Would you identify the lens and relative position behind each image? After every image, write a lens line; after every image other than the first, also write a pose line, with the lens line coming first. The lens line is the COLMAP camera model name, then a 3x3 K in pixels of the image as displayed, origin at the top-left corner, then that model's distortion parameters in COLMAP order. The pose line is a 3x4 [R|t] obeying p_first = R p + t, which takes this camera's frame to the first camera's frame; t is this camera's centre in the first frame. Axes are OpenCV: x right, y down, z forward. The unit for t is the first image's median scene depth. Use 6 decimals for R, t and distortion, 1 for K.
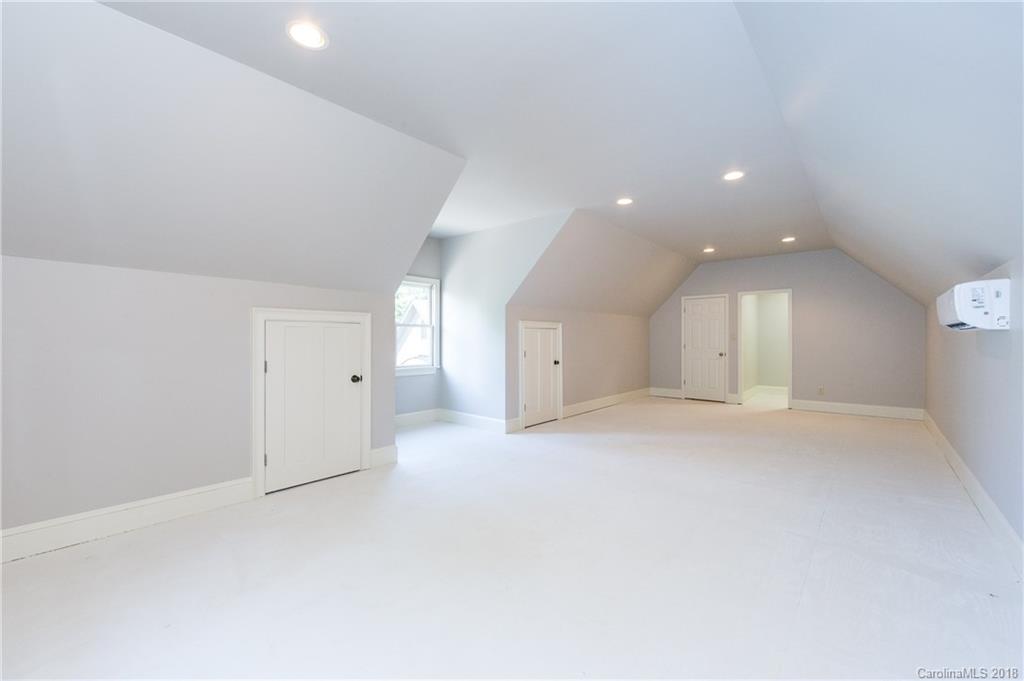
lens RADIAL K [[405.2, 0, 511.8], [0, 405.2, 339.5], [0, 0, 1]] dist [-0.000467, 0.000412]
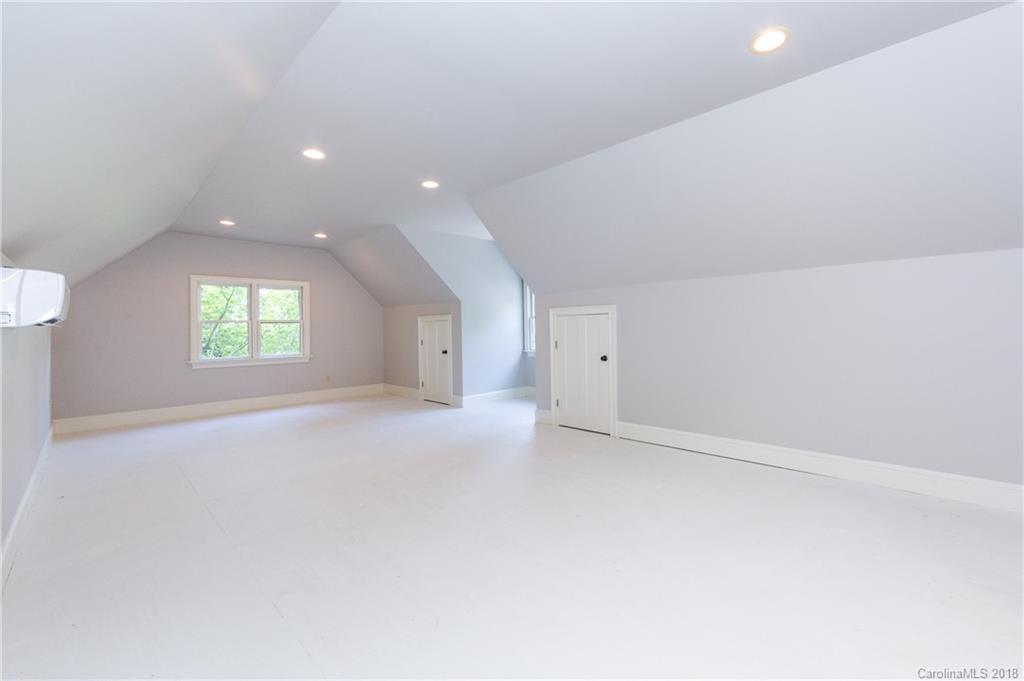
lens RADIAL K [[405.2, 0, 511.8], [0, 405.2, 339.5], [0, 0, 1]] dist [-0.000467, 0.000412]
pose [[-0.032671, 0.029451, -0.999032, 0.957903], [0.013199, 0.999491, 0.029033, -0.003371], [0.999379, -0.012238, -0.033043, 0.941514]]
